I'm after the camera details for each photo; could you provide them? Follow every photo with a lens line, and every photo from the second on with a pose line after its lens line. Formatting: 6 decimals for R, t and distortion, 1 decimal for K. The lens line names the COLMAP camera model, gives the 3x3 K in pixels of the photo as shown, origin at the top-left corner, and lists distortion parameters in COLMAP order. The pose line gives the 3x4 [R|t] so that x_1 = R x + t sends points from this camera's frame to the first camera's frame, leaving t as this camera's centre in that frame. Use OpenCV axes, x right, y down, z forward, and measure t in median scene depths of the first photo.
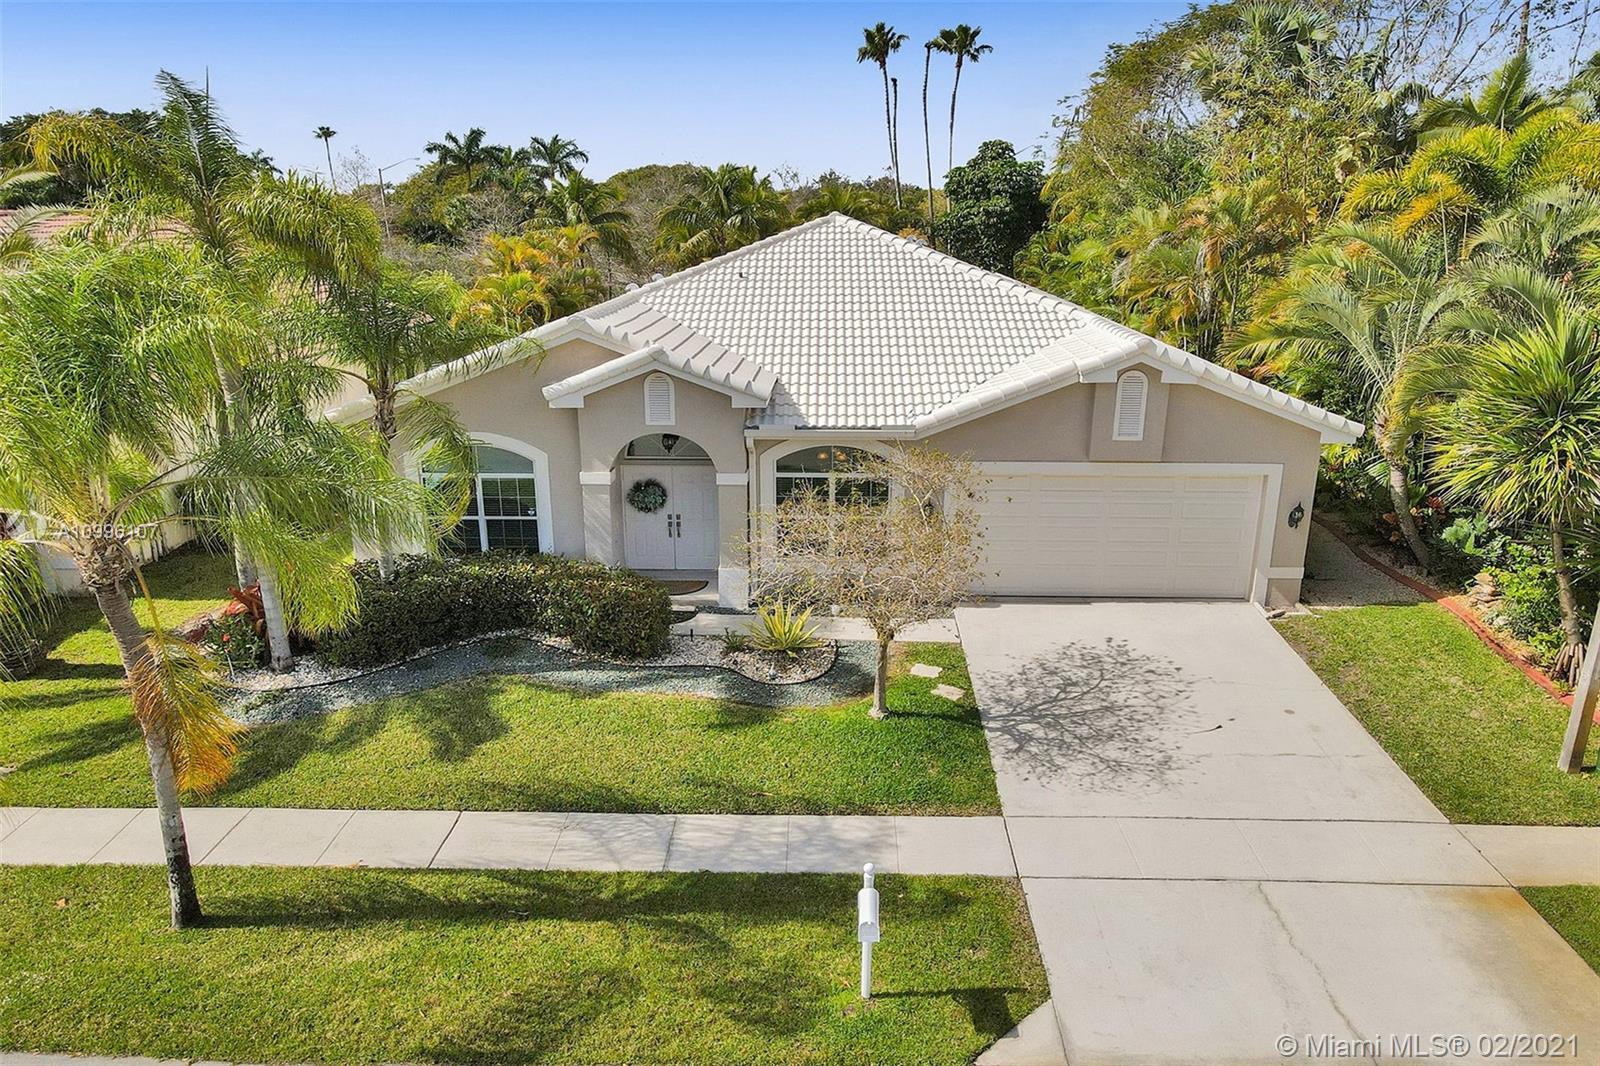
lens RADIAL K [[1132.1, 0, 803.1], [0, 1132.1, 488.0], [0, 0, 1]] dist [0.019580, -0.009541]
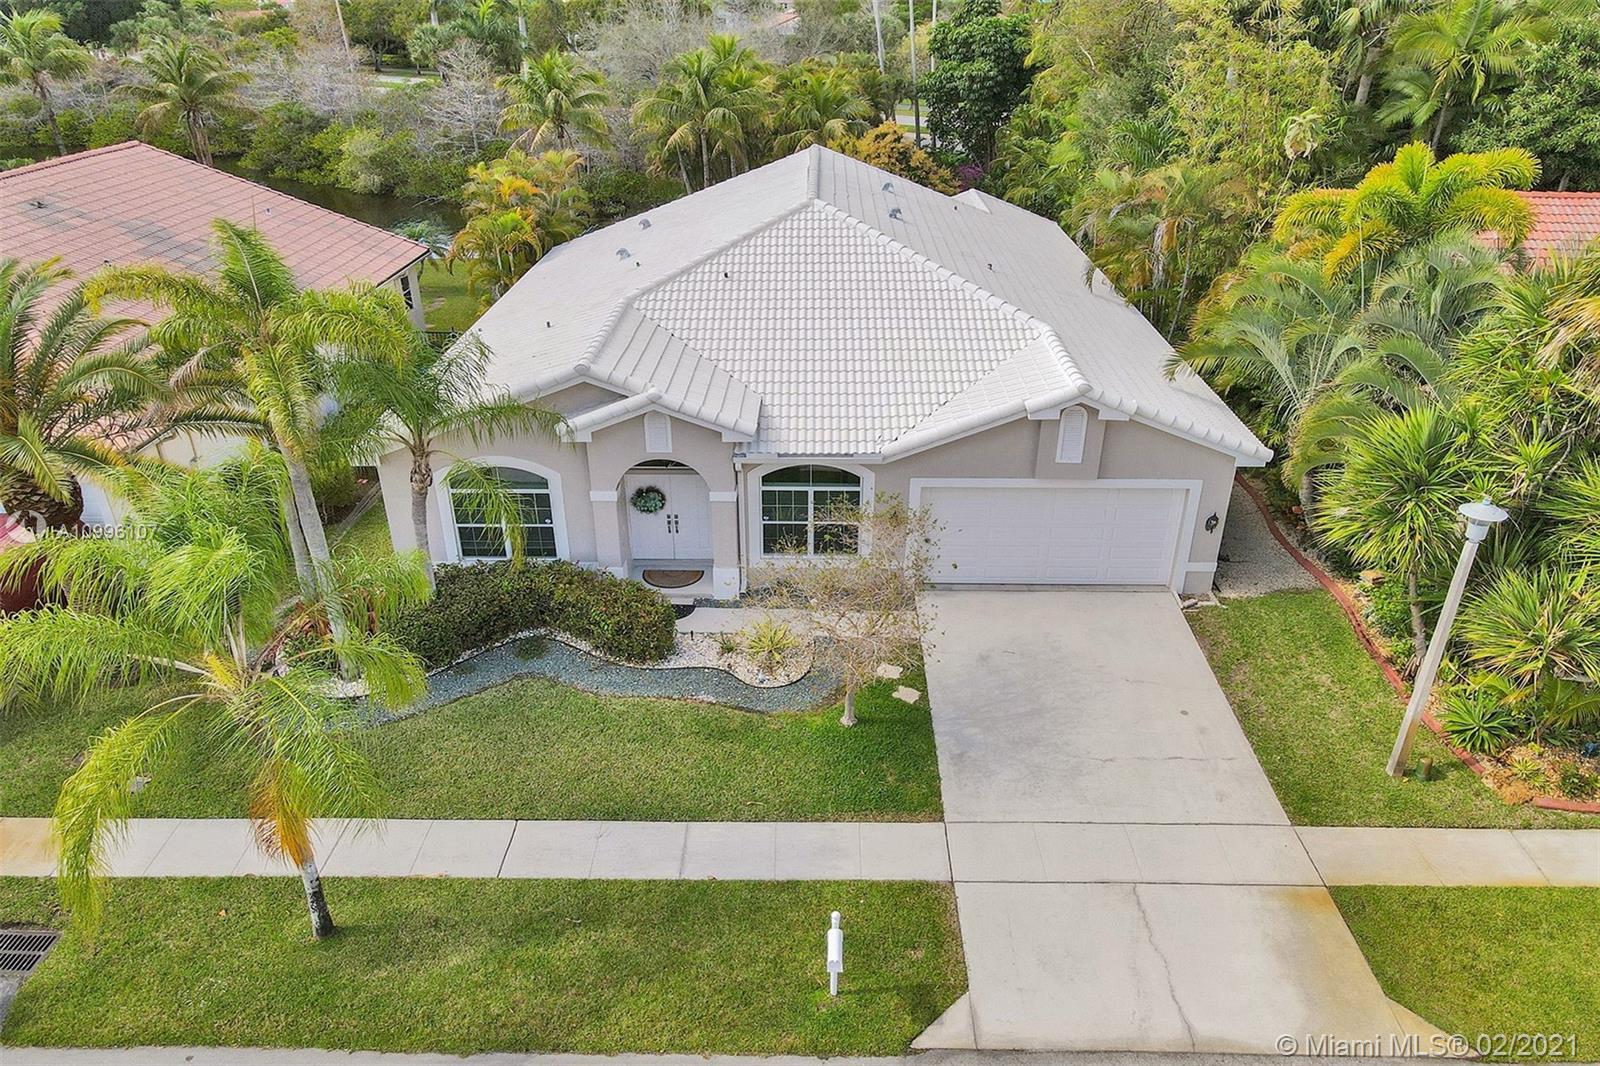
lens RADIAL K [[1115.4, 0, 800.0], [0, 1115.4, 533.0], [0, 0, 1]] dist [0.010605, 0.006489]
pose [[0.999905, -0.009096, 0.010364, 0.003177], [0.006969, 0.981872, 0.189416, -0.210480], [-0.011899, -0.189325, 0.981842, -0.131178]]
